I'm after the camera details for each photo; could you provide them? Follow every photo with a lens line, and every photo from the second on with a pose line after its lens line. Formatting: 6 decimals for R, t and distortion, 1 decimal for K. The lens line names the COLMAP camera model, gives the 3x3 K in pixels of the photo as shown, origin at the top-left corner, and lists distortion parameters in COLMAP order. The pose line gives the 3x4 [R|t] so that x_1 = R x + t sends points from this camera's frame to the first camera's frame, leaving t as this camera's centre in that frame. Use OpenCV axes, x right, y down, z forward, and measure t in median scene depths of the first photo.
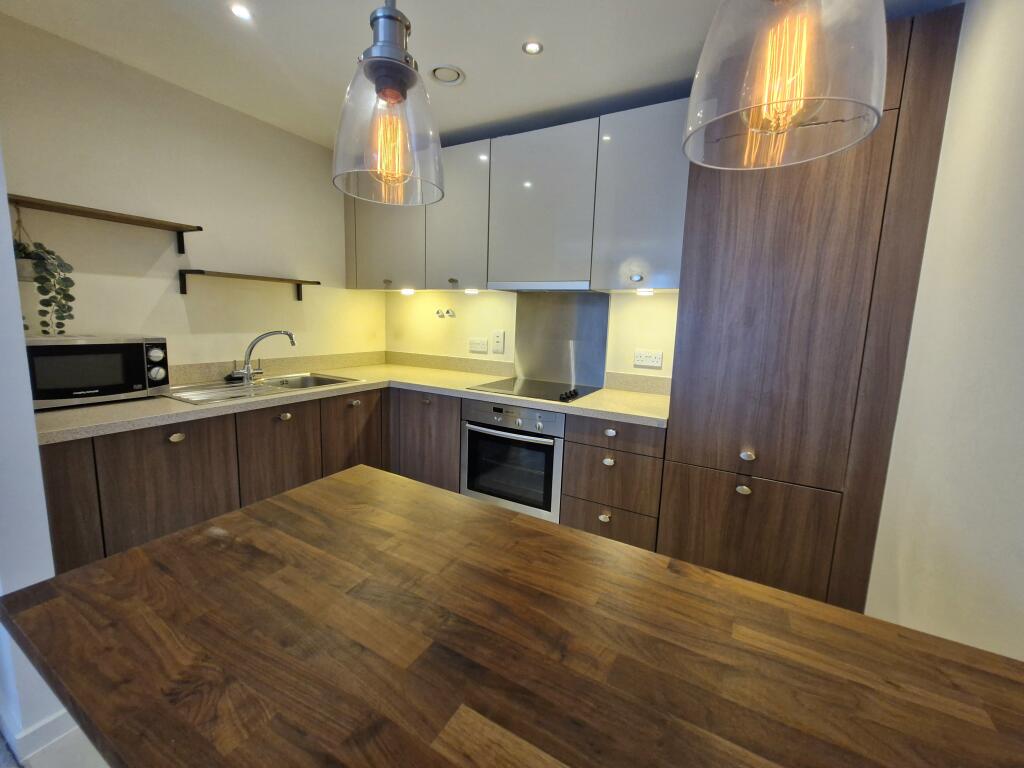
lens RADIAL K [[432.2, 0, 514.0], [0, 432.2, 379.3], [0, 0, 1]] dist [-0.011386, -0.000076]
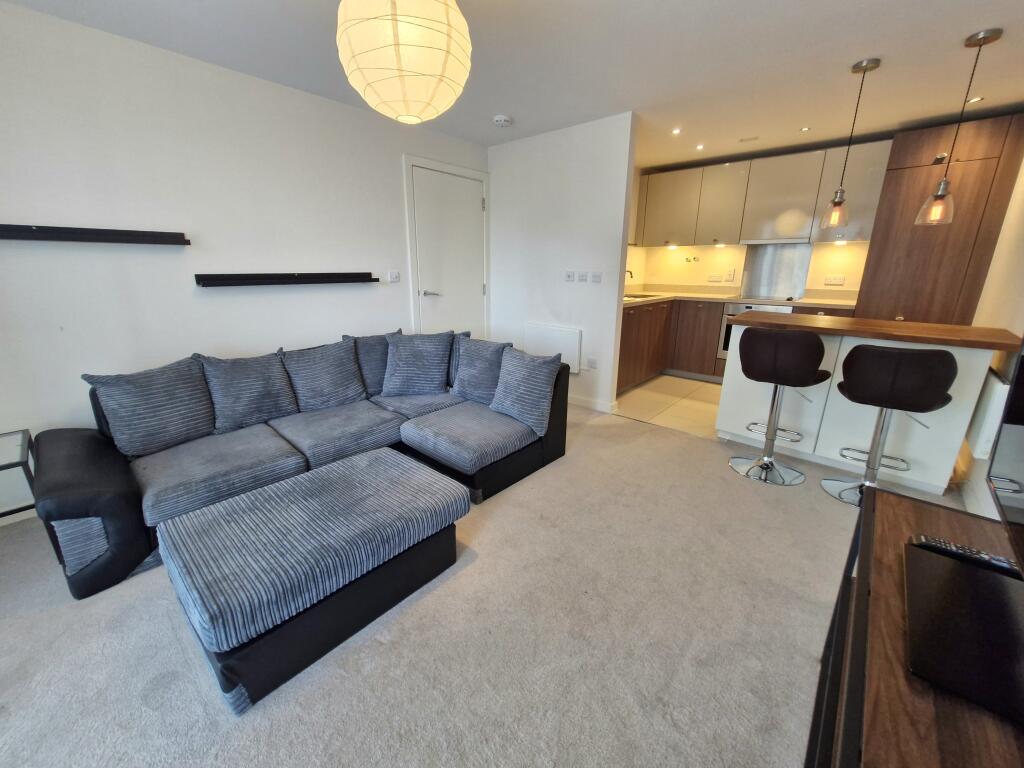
lens RADIAL K [[413.4, 0, 508.1], [0, 413.4, 379.9], [0, 0, 1]] dist [0.001067, 0.000031]
pose [[0.979598, 0.022484, -0.199704, -0.778882], [0.002389, 0.992349, 0.123442, 0.173726], [0.200952, -0.121401, 0.972049, -1.178060]]
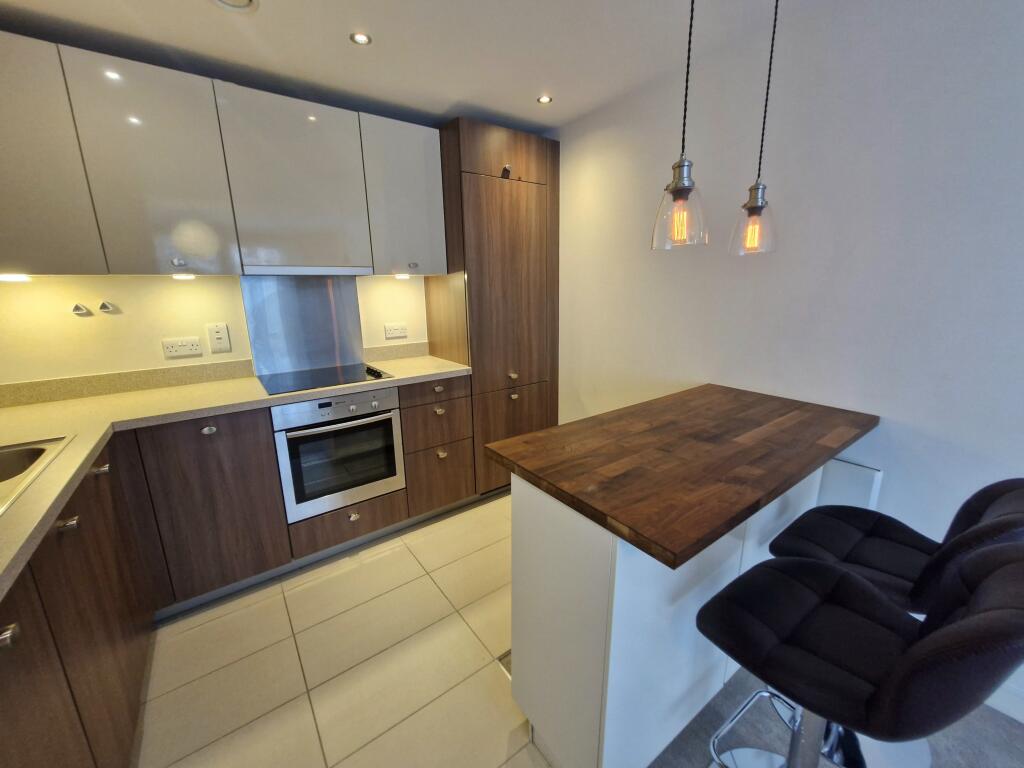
lens RADIAL K [[413.4, 0, 508.1], [0, 413.4, 379.9], [0, 0, 1]] dist [0.001067, 0.000031]
pose [[0.403316, -0.243678, 0.882019, -0.703092], [0.165495, 0.967420, 0.191597, -0.095720], [-0.899971, 0.068696, 0.430503, 0.255900]]
